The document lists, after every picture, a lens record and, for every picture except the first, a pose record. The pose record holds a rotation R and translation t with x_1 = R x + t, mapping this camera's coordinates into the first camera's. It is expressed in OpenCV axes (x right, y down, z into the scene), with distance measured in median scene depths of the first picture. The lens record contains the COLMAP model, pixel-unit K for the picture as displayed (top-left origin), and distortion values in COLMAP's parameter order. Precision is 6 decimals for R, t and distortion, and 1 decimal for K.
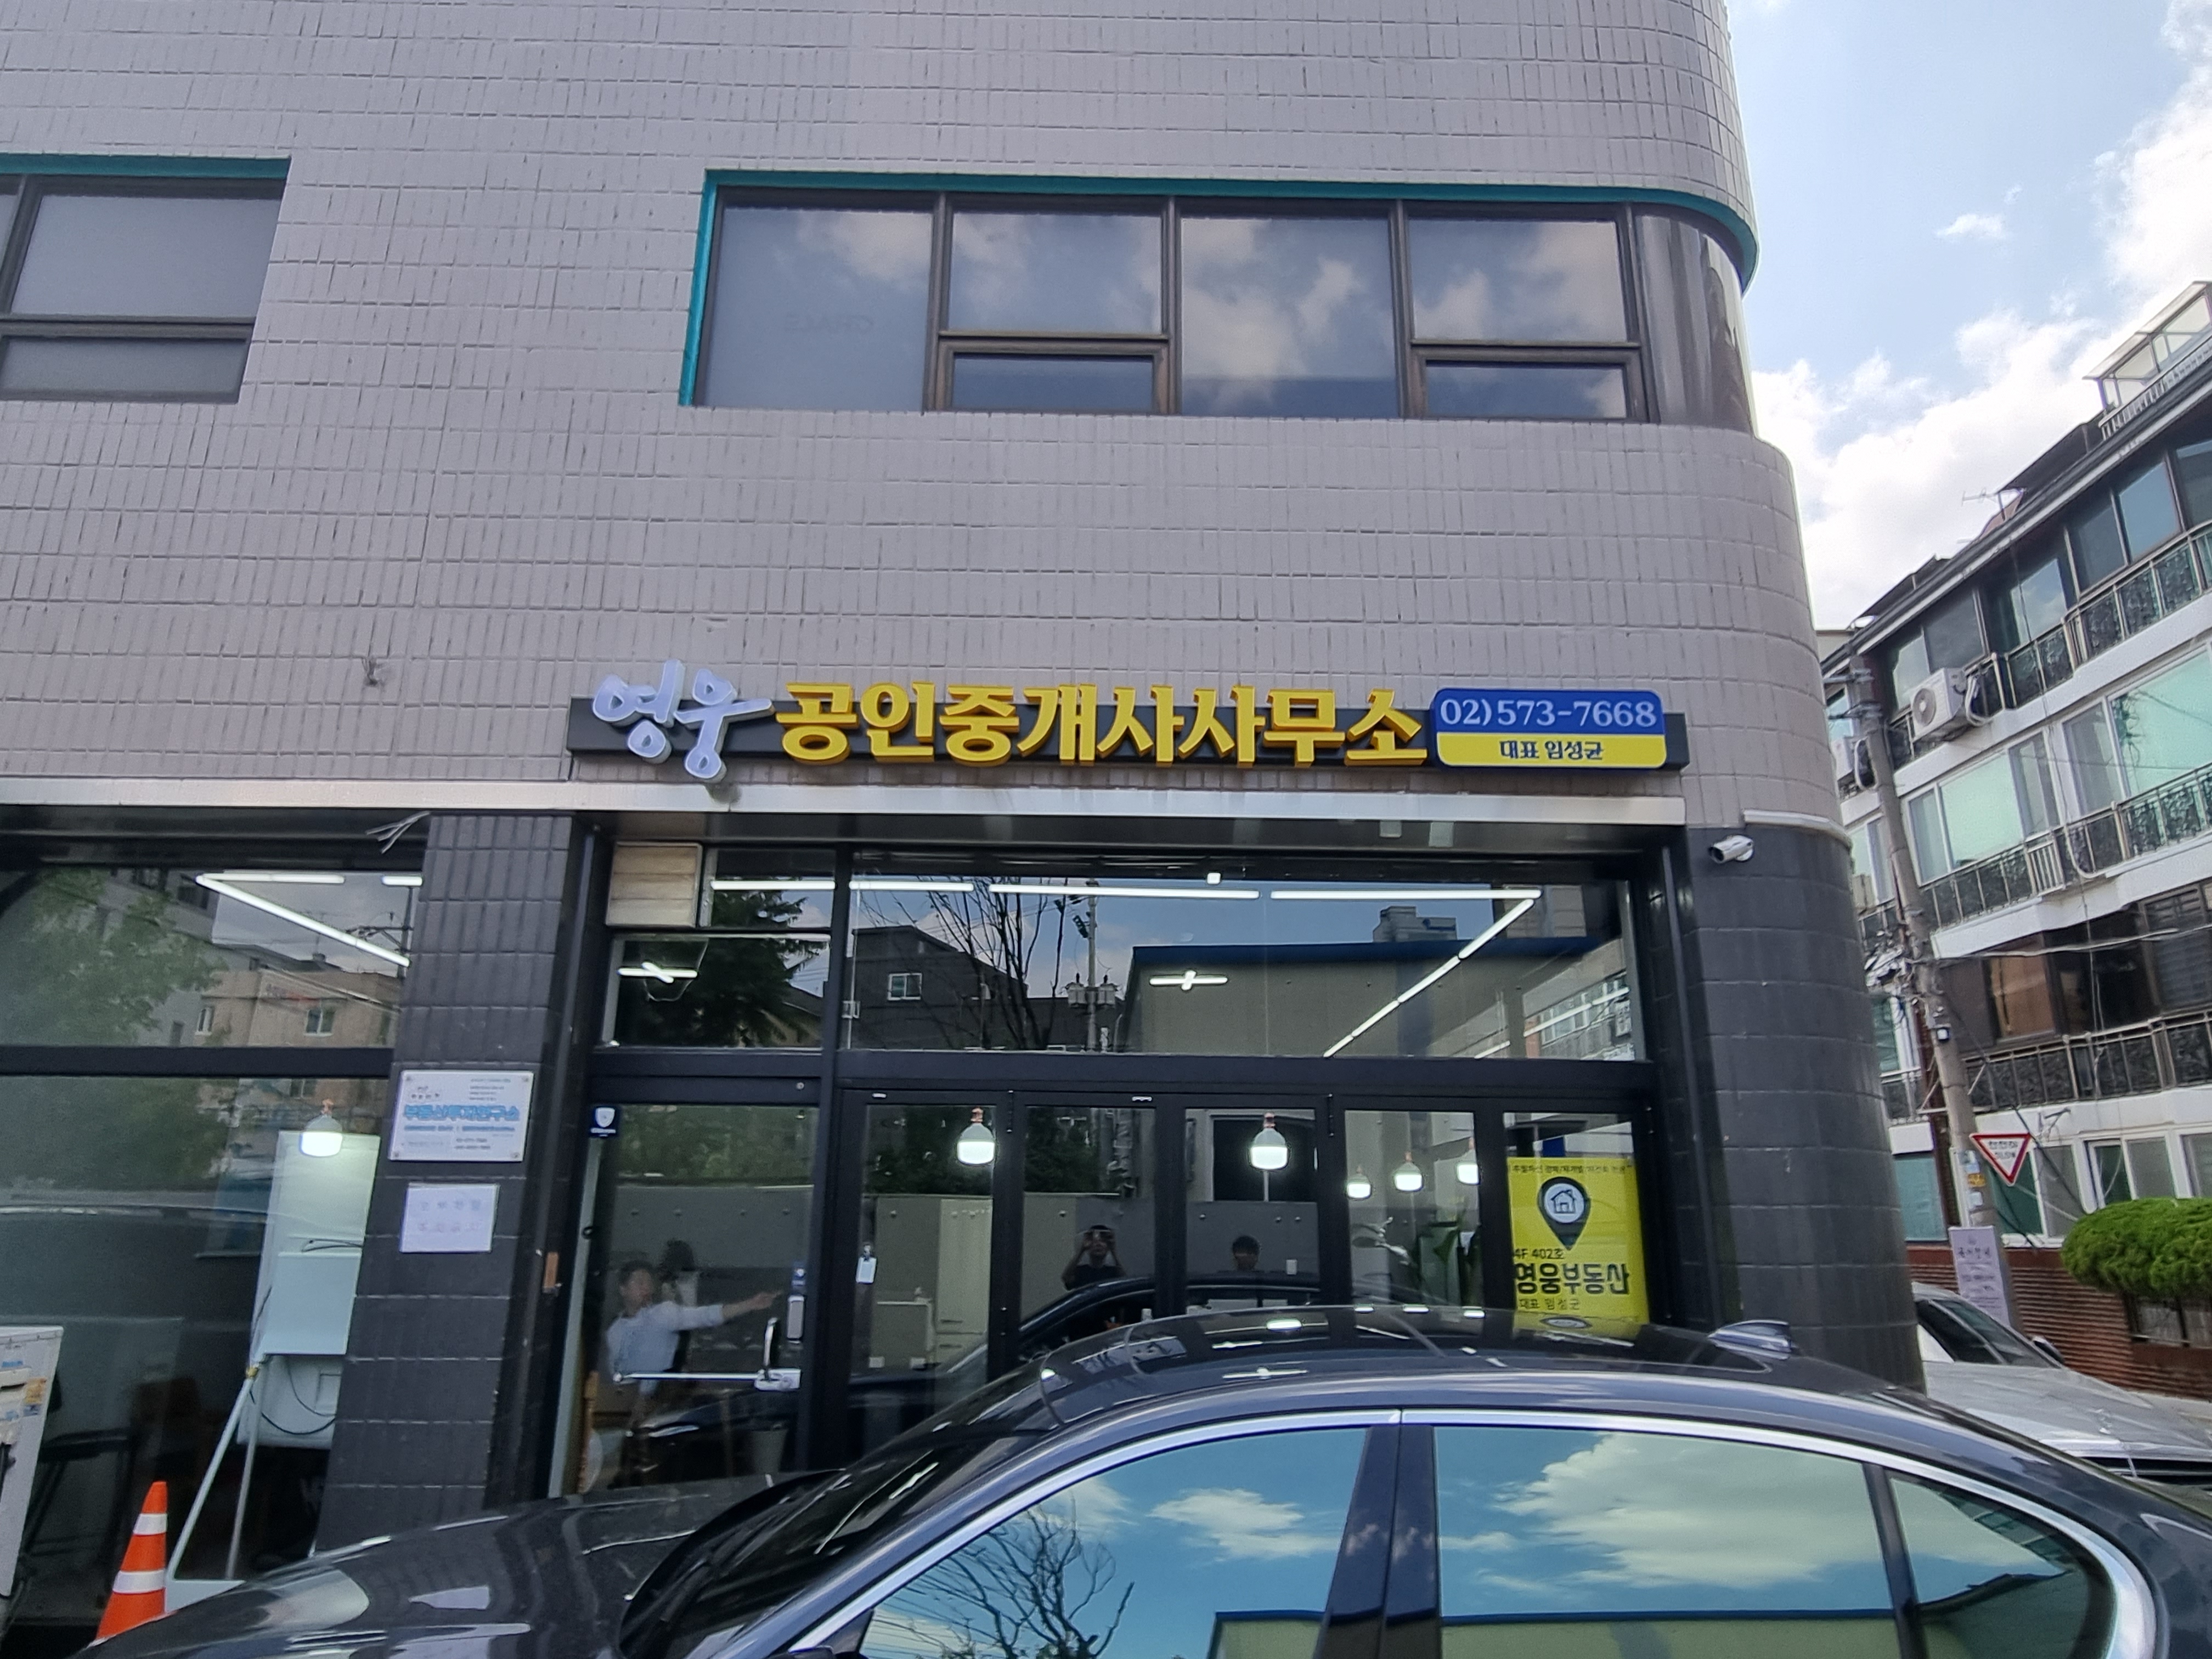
lens RADIAL K [[1403.1, 0, 1118.8], [0, 1403.1, 818.9], [0, 0, 1]] dist [-0.005877, 0.001257]
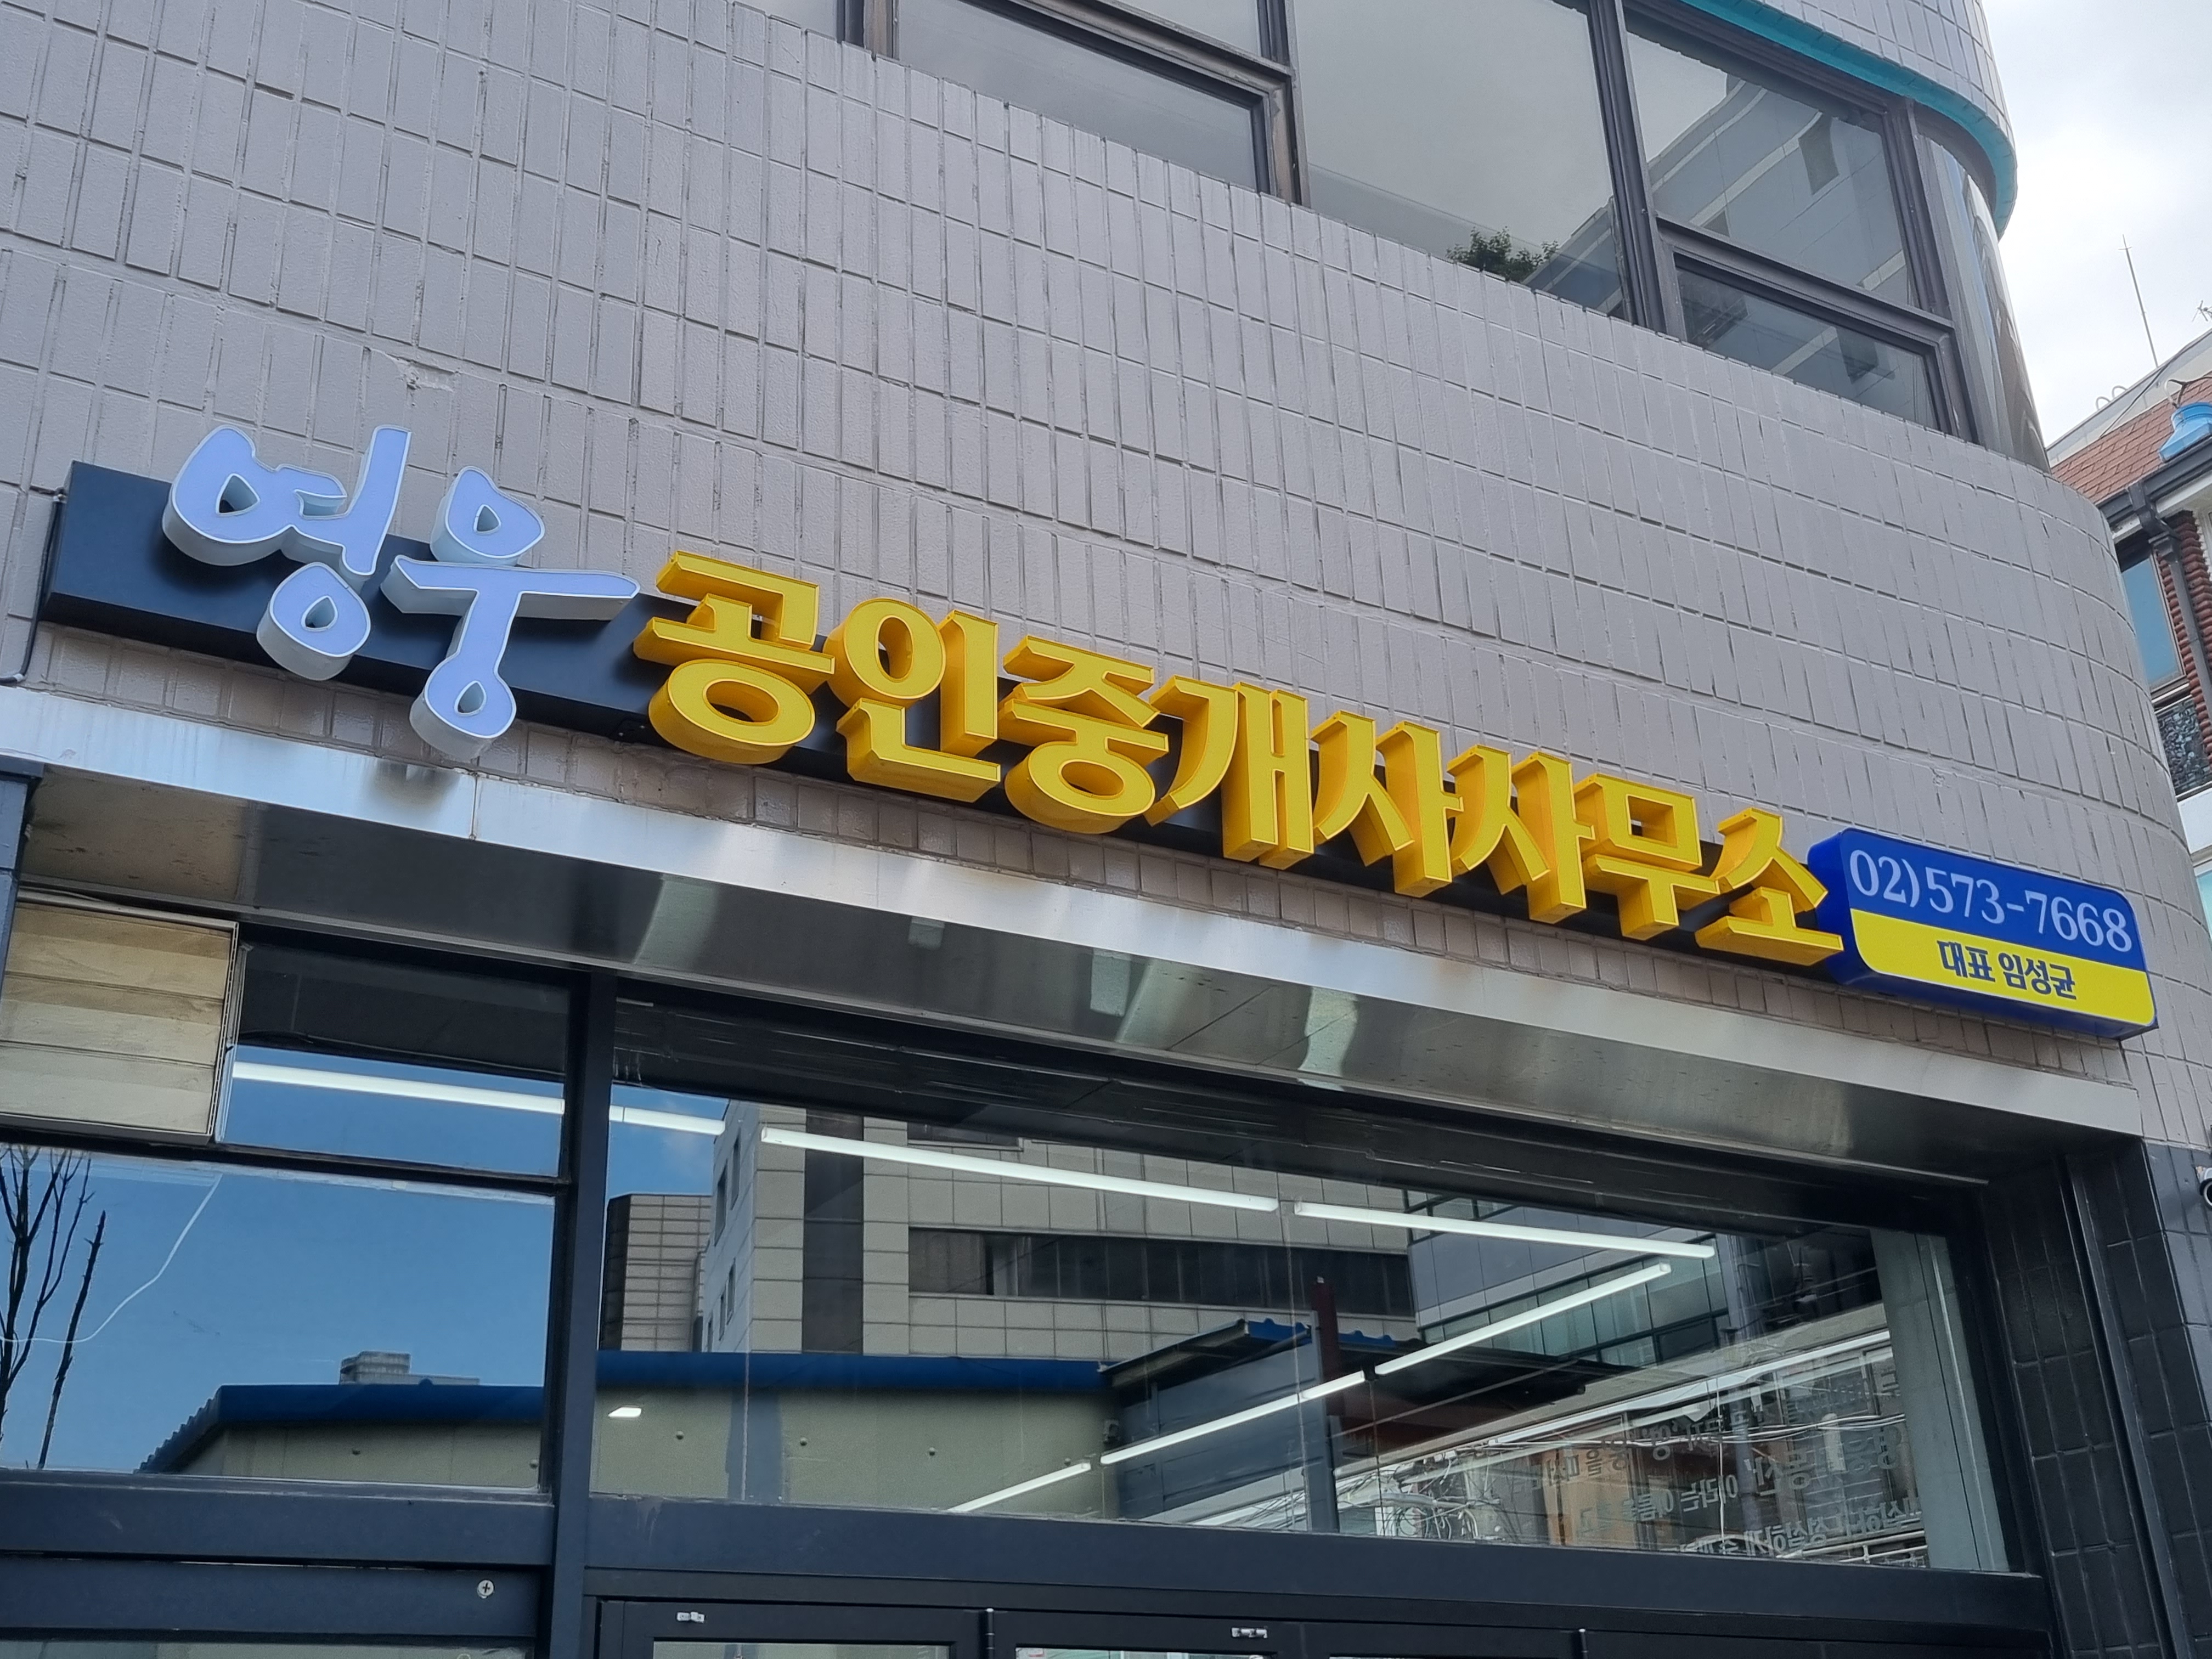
lens RADIAL K [[2422.8, 0, 1097.8], [0, 2422.8, 819.6], [0, 0, 1]] dist [0.040106, 0.000000]
pose [[0.874208, 0.163622, 0.457152, -0.436713], [-0.093307, 0.980574, -0.172533, 0.088612], [-0.476502, 0.108174, 0.872493, 0.339005]]
